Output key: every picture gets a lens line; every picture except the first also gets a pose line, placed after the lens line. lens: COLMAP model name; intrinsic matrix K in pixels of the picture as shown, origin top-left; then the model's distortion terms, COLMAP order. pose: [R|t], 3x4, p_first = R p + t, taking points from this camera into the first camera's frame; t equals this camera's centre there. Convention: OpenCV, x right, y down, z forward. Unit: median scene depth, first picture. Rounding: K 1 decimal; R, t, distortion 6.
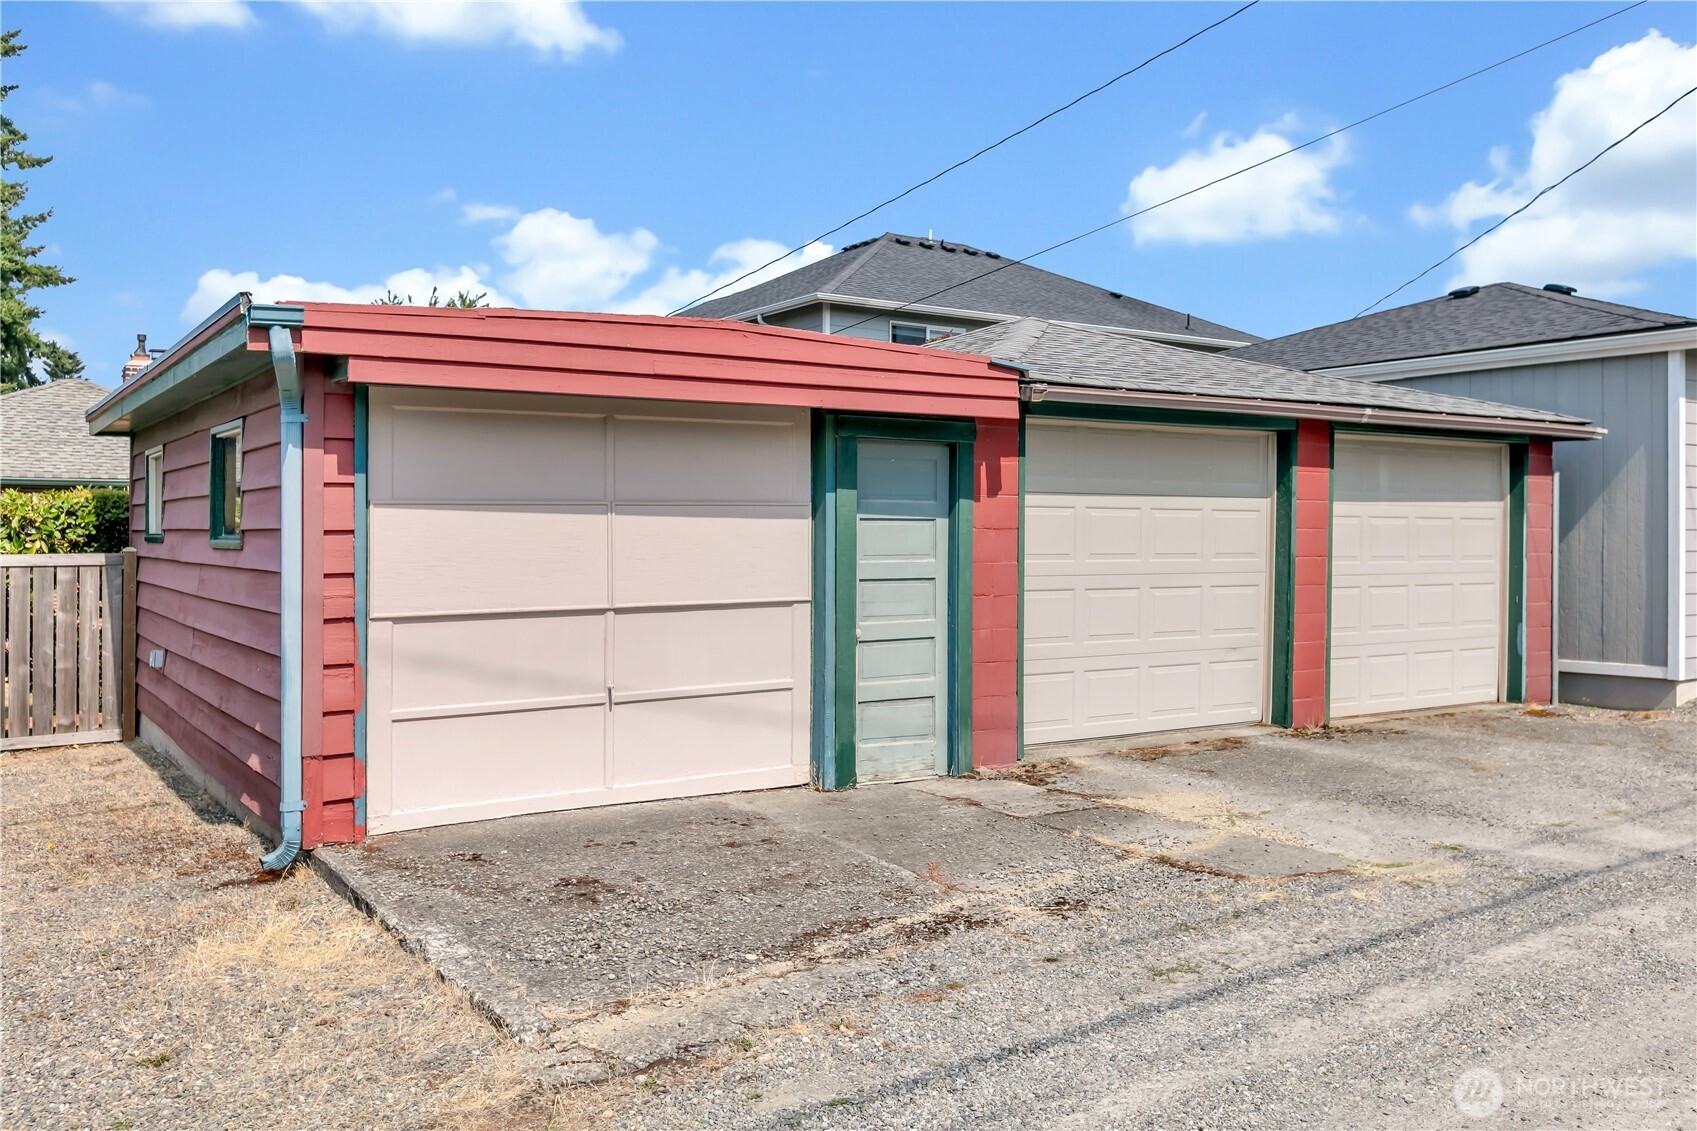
lens RADIAL K [[1390.8, 0, 847.7], [0, 1390.8, 534.1], [0, 0, 1]] dist [-0.001416, -0.001896]
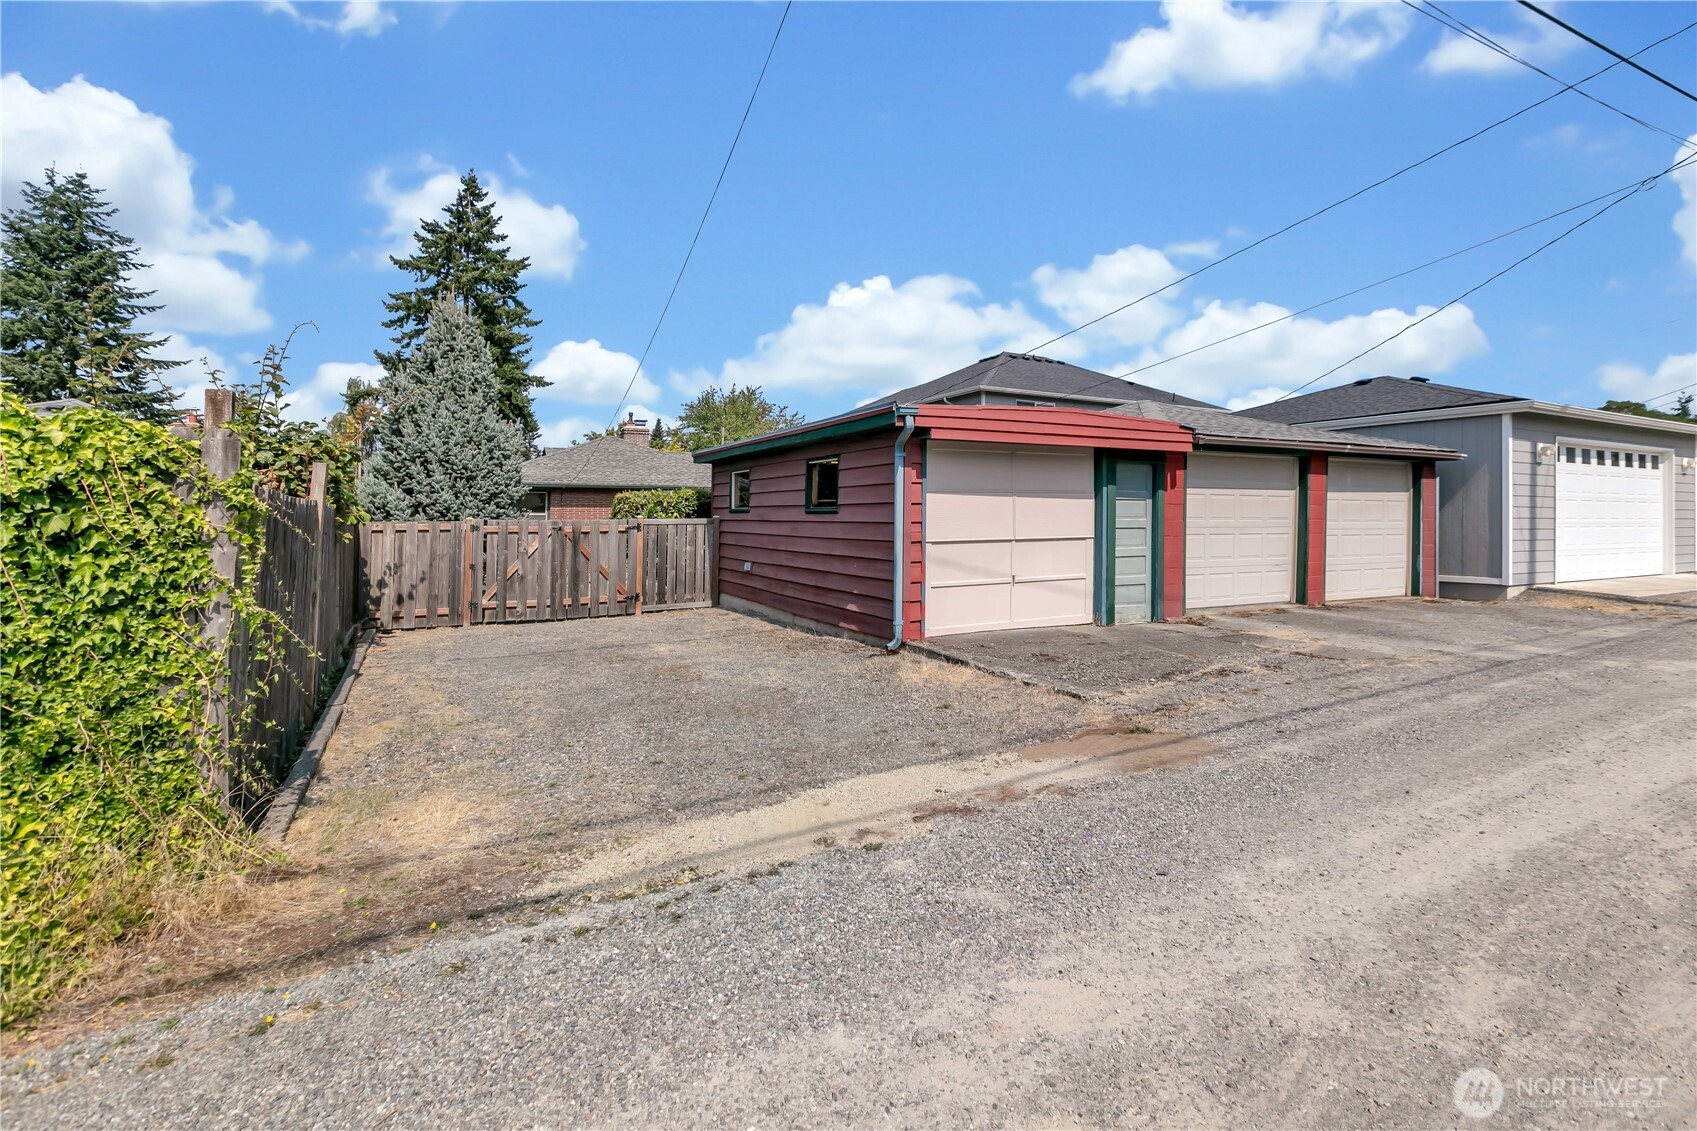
lens RADIAL K [[778.2, 0, 852.1], [0, 778.2, 515.6], [0, 0, 1]] dist [0.002118, 0.000631]
pose [[0.994750, 0.000824, -0.102336, -0.252426], [-0.000925, 0.999999, -0.000937, 0.014180], [0.102335, 0.001027, 0.994749, -0.212773]]
